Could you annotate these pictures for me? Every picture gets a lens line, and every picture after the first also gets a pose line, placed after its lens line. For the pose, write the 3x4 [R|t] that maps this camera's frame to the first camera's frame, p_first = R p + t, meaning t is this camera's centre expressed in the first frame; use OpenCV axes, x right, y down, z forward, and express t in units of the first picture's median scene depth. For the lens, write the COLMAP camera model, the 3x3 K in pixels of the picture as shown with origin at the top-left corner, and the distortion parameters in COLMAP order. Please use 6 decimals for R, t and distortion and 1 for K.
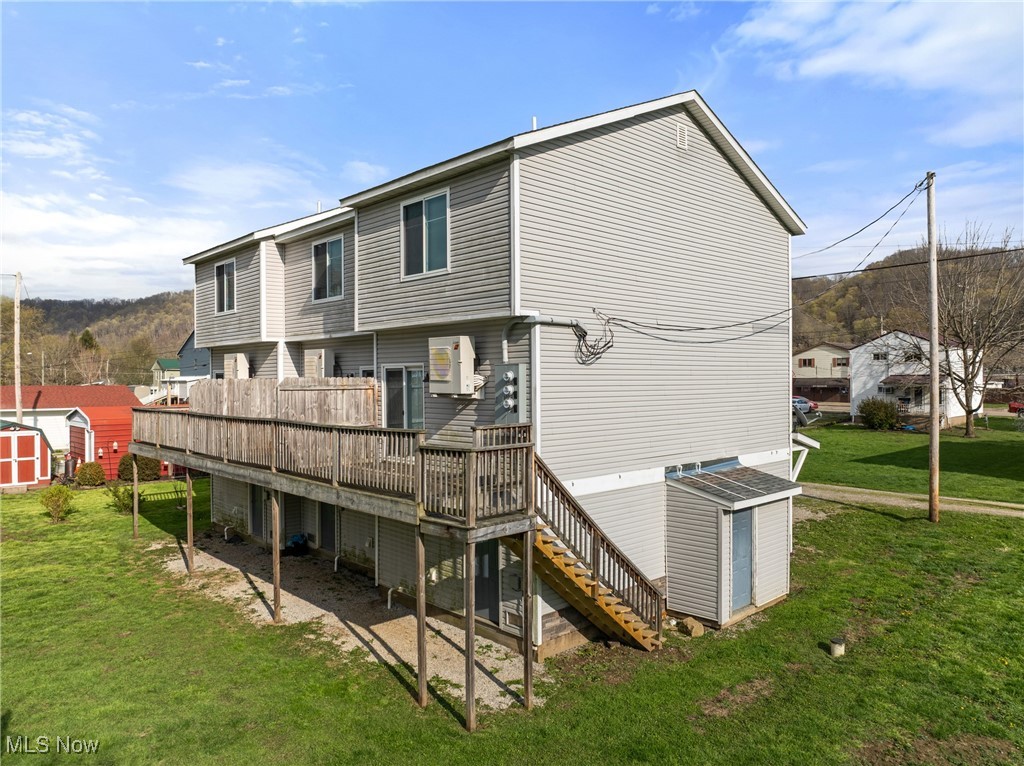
lens RADIAL K [[717.2, 0, 546.8], [0, 717.2, 394.9], [0, 0, 1]] dist [-0.027008, -0.011914]
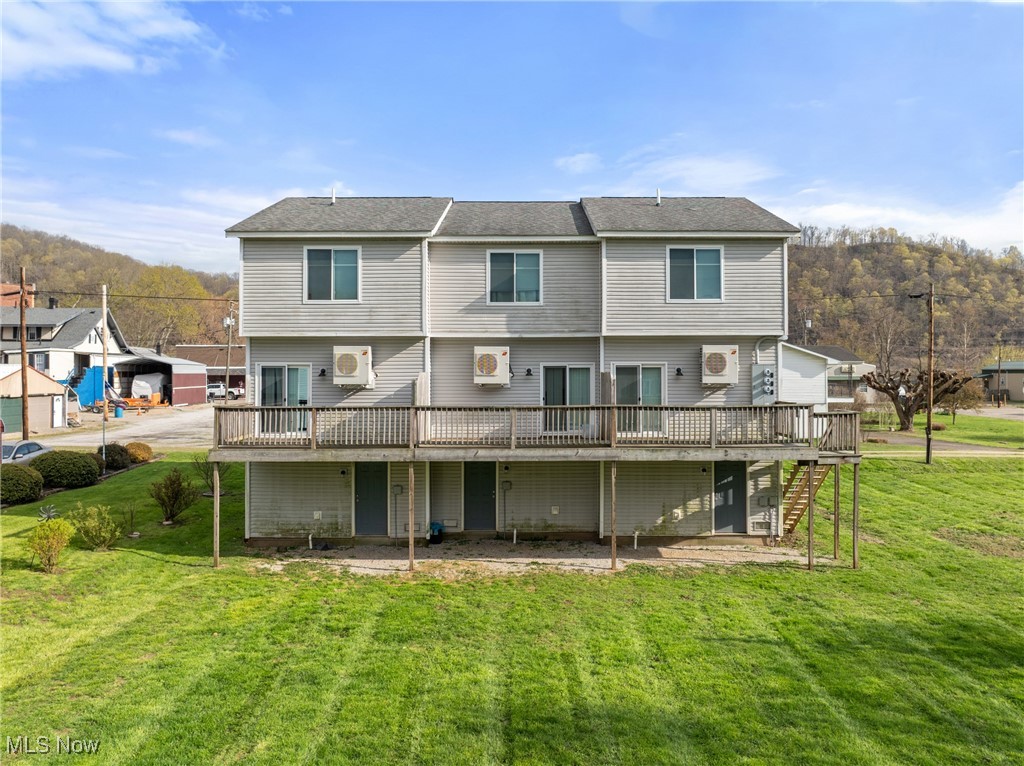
lens RADIAL K [[717.2, 0, 509.4], [0, 717.2, 381.3], [0, 0, 1]] dist [-0.027008, -0.011914]
pose [[0.690119, 0.001834, 0.723694, -1.403271], [0.014010, 0.999776, -0.015893, 0.010637], [-0.723561, 0.021107, 0.689938, 0.272501]]
